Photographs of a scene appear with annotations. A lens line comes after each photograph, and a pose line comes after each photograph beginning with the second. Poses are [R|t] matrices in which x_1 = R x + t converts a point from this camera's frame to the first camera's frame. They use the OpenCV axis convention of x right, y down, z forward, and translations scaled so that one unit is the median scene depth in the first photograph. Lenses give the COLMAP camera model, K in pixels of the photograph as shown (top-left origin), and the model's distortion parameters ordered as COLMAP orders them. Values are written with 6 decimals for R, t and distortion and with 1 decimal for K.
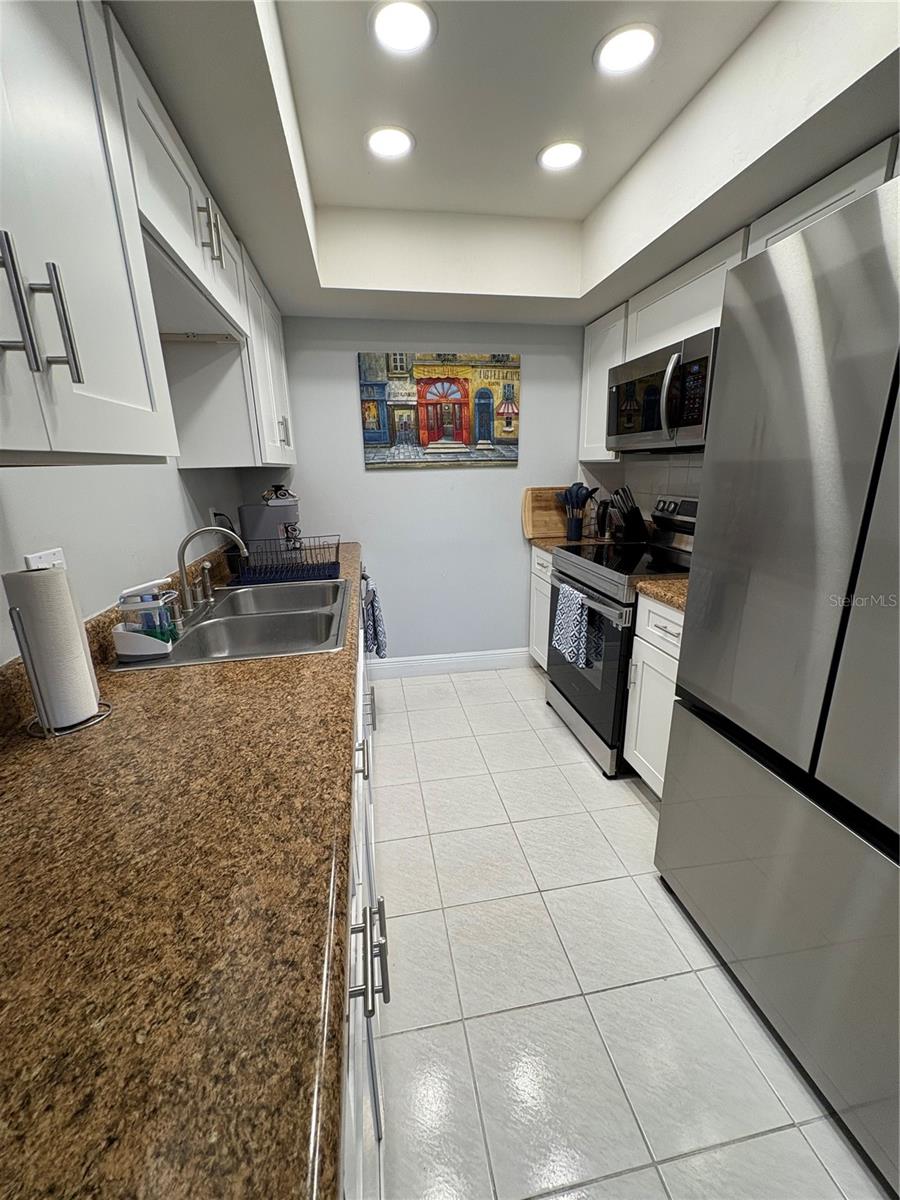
lens RADIAL K [[483.3, 0, 451.2], [0, 483.3, 603.7], [0, 0, 1]] dist [0.001583, -0.000659]
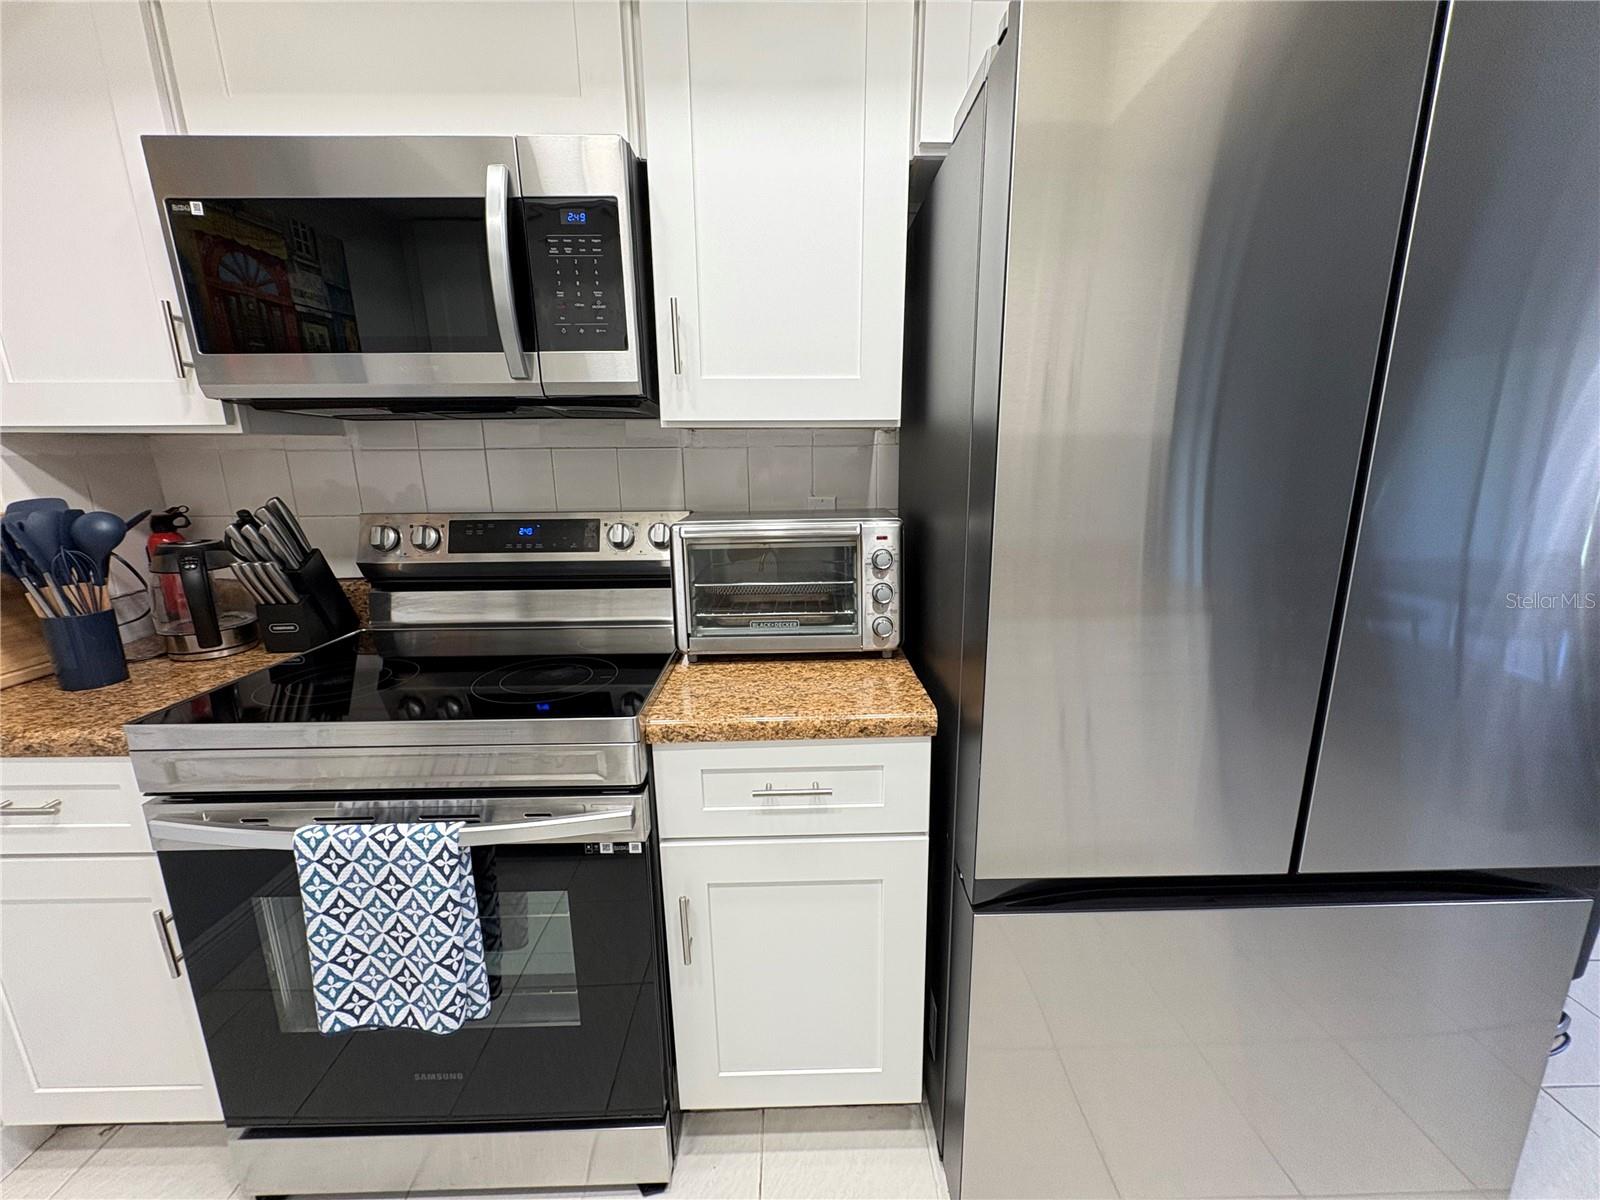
lens RADIAL K [[644.4, 0, 804.1], [0, 644.4, 598.5], [0, 0, 1]] dist [0.001583, -0.000659]
pose [[0.158010, -0.206242, 0.965659, -0.070653], [0.277837, 0.947720, 0.156948, -0.149127], [-0.947544, 0.243497, 0.207051, 0.584894]]
